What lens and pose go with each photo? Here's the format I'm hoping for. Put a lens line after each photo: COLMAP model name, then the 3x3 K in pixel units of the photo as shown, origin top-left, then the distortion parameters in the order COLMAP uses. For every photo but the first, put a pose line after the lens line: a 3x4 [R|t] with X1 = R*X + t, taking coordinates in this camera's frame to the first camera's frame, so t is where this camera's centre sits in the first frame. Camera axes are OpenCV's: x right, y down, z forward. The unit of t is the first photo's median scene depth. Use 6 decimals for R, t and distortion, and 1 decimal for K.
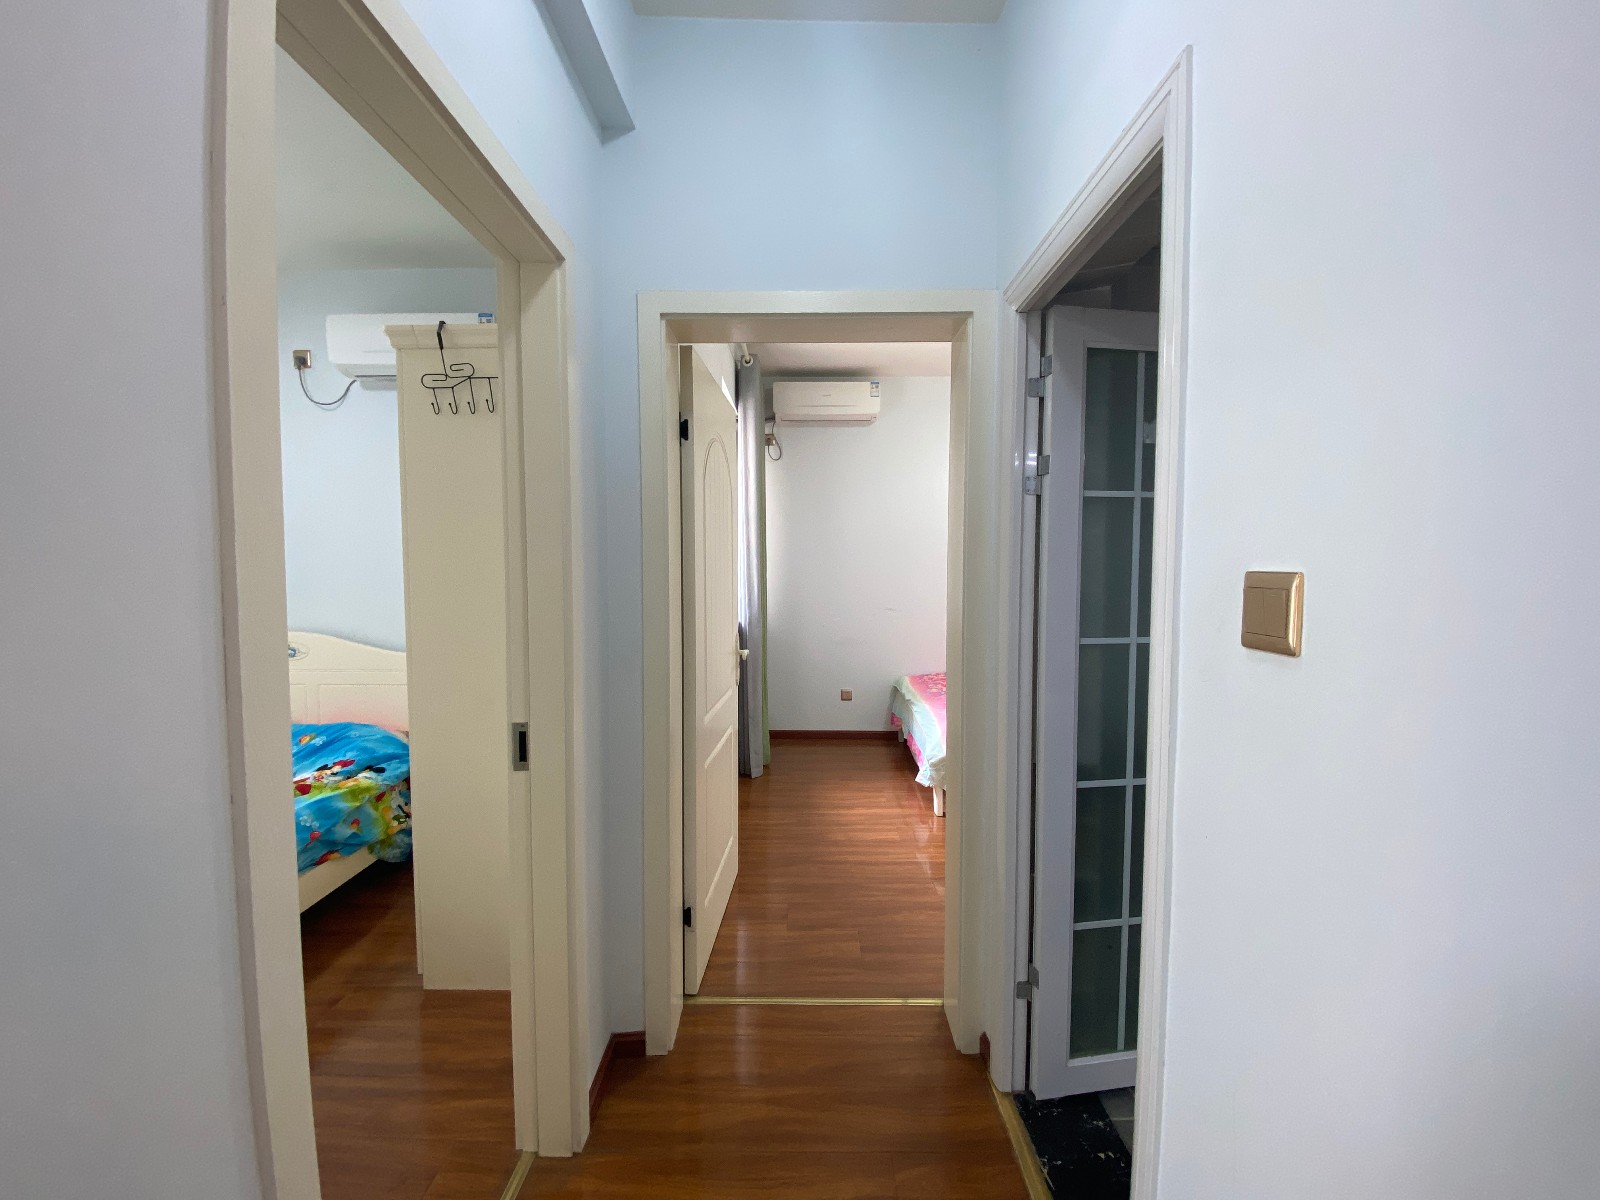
lens RADIAL K [[653.3, 0, 803.4], [0, 653.3, 597.6], [0, 0, 1]] dist [-0.013472, -0.000314]
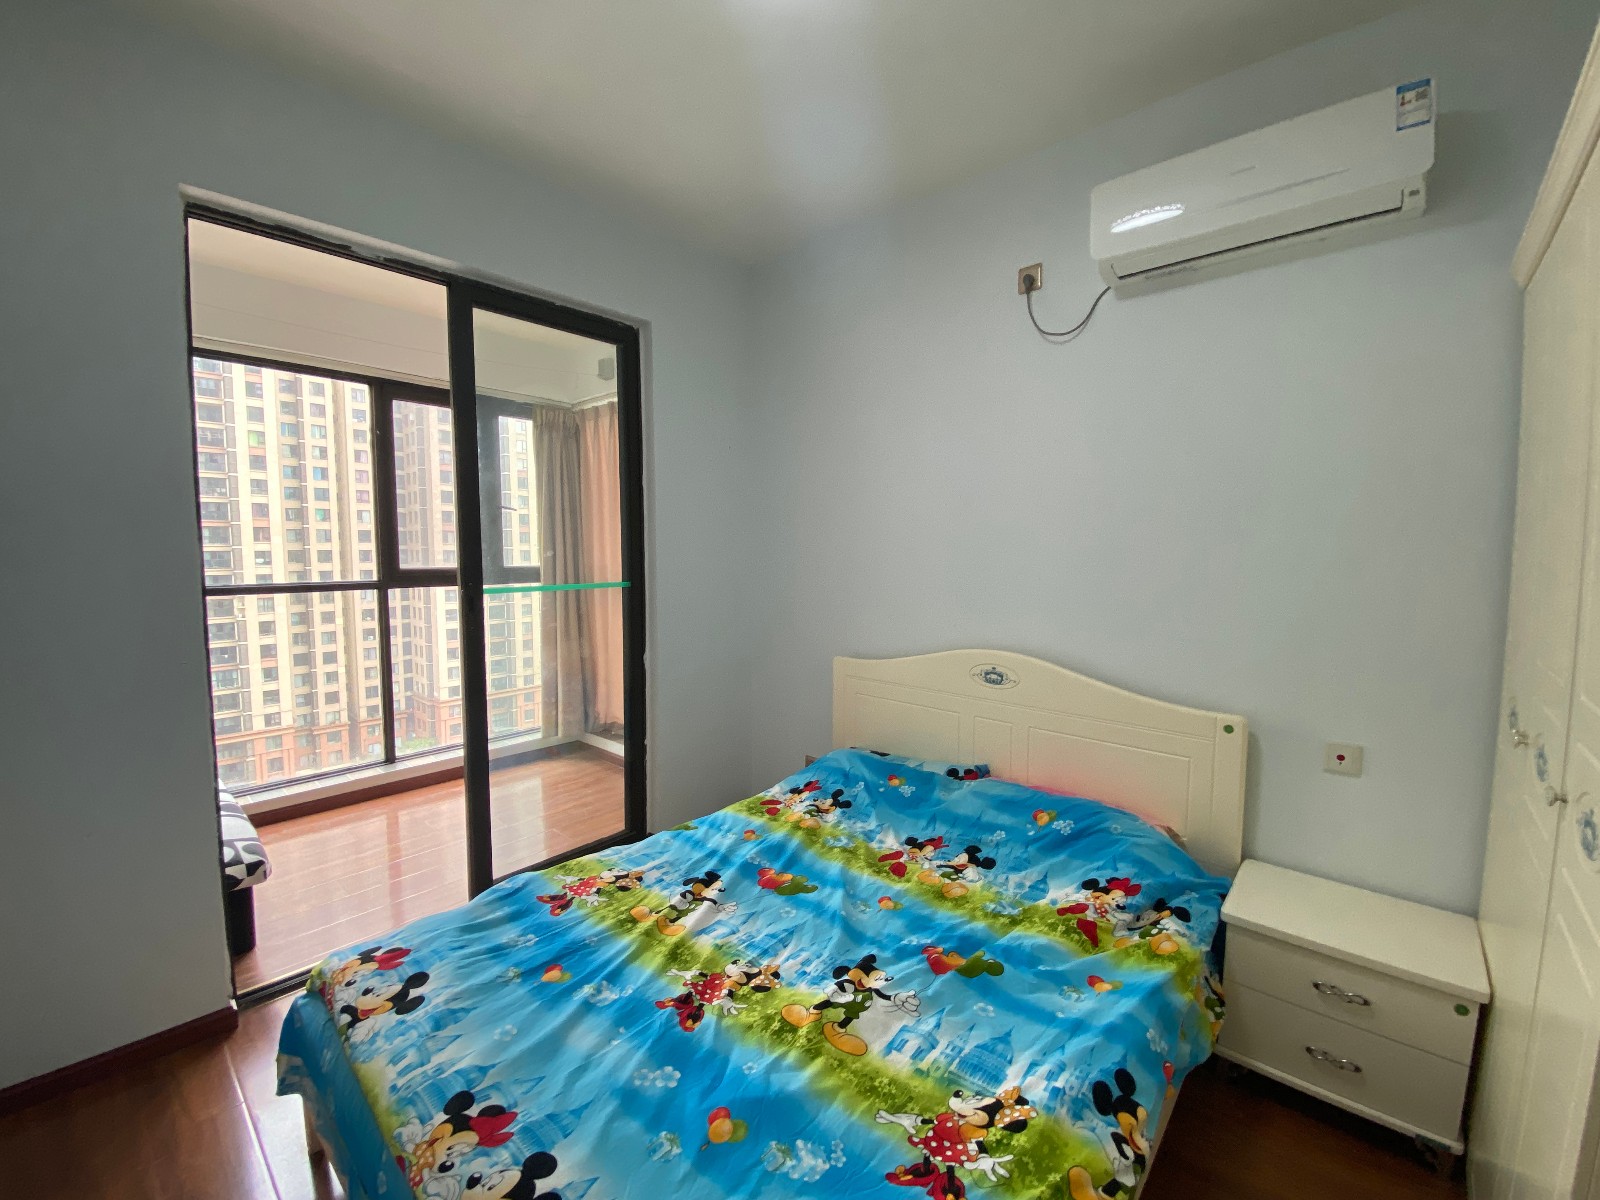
lens RADIAL K [[653.3, 0, 802.3], [0, 653.3, 595.3], [0, 0, 1]] dist [-0.013472, -0.000314]
pose [[0.752768, 0.051967, -0.656232, -0.514325], [-0.044709, 0.998613, 0.027794, -0.023549], [0.656766, 0.008417, 0.754047, 0.308755]]
